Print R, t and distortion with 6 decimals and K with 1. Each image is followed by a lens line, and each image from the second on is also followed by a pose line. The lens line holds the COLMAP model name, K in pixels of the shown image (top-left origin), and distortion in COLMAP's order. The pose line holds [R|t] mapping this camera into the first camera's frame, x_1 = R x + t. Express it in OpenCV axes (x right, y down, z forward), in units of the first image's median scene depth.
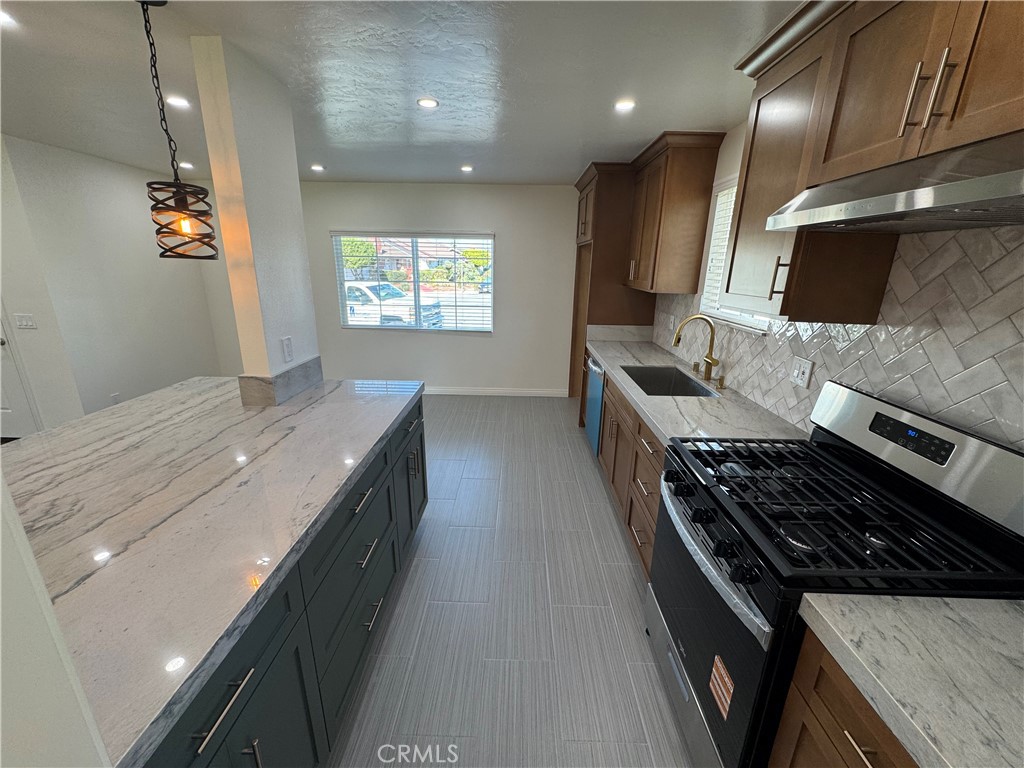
lens RADIAL K [[407.7, 0, 513.3], [0, 407.7, 387.5], [0, 0, 1]] dist [-0.003808, 0.000343]
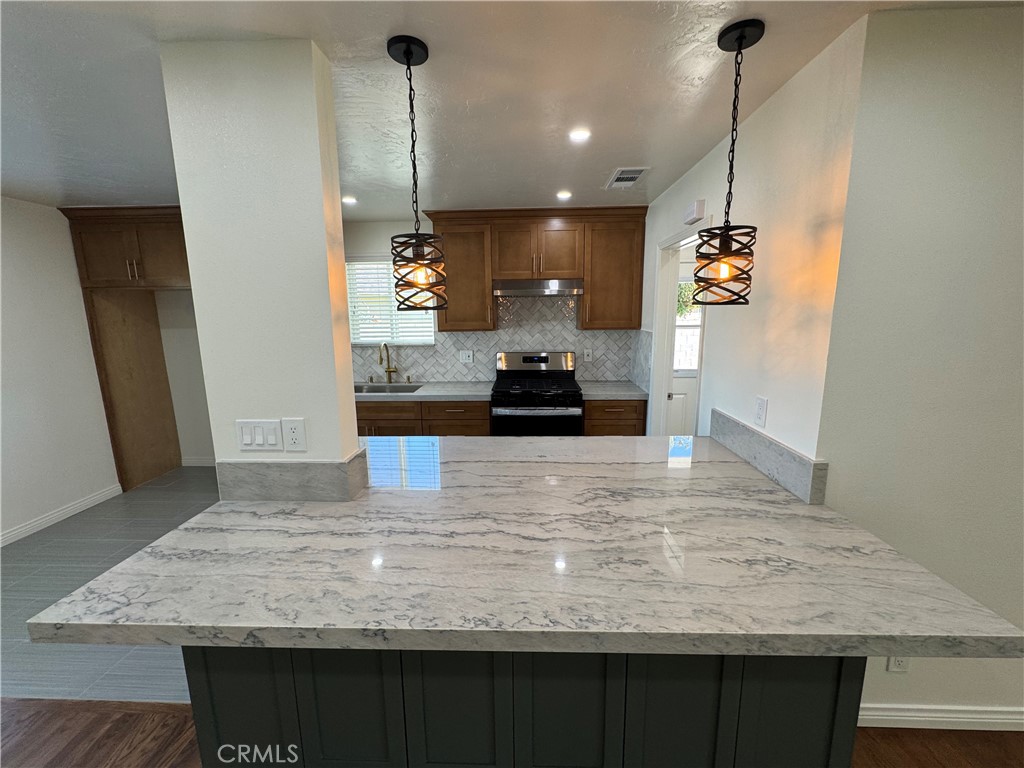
lens RADIAL K [[407.7, 0, 512.0], [0, 407.7, 383.0], [0, 0, 1]] dist [-0.003808, 0.000343]
pose [[0.018178, -0.192656, 0.981098, -1.616798], [0.299408, 0.937279, 0.178504, -0.244431], [-0.953952, 0.290504, 0.074720, 0.712689]]
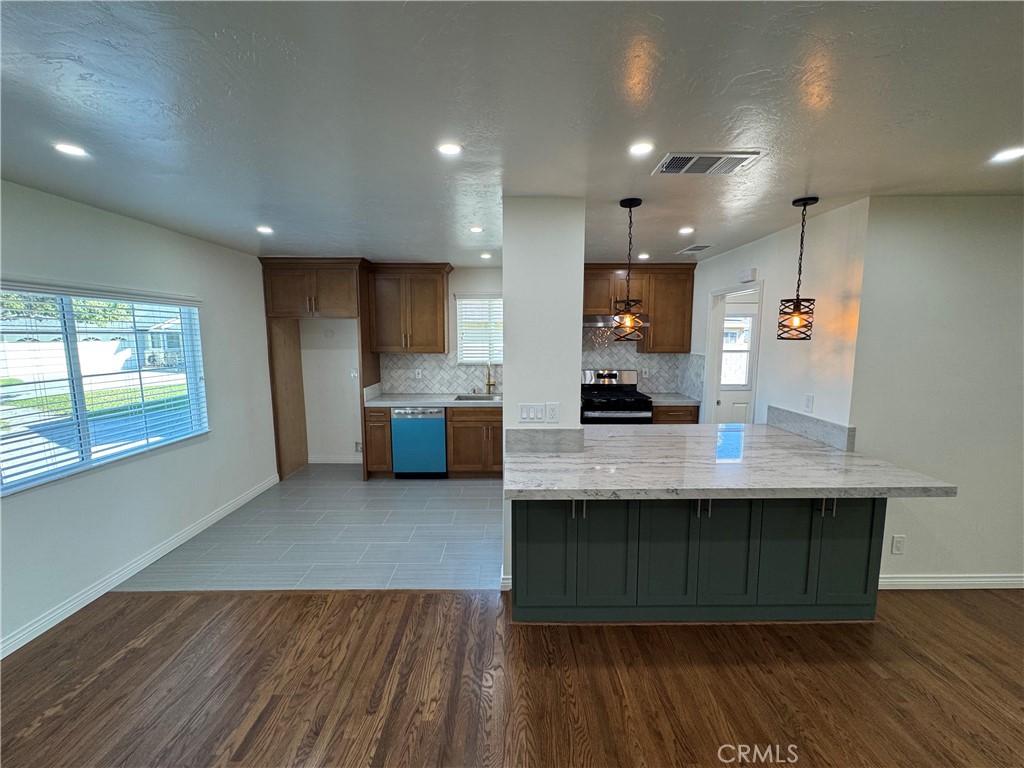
lens RADIAL K [[407.7, 0, 512.1], [0, 407.7, 382.5], [0, 0, 1]] dist [-0.003808, 0.000343]
pose [[-0.024141, -0.135577, 0.990473, -2.257934], [0.288844, 0.947560, 0.136744, -0.478943], [-0.957072, 0.289393, 0.016285, 1.351592]]
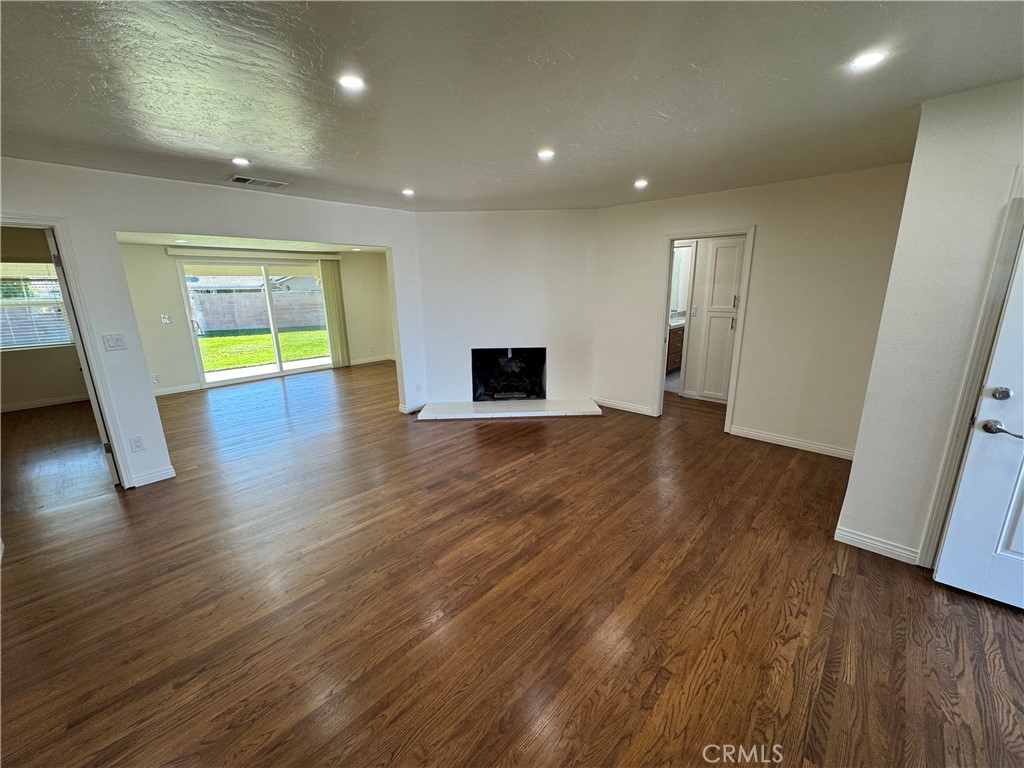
lens RADIAL K [[407.7, 0, 515.2], [0, 407.7, 389.3], [0, 0, 1]] dist [-0.003808, 0.000343]
pose [[-0.664880, 0.179709, -0.725010, -1.297846], [-0.215860, 0.882985, 0.416824, -0.373729], [0.715080, 0.433638, -0.548287, 1.153887]]
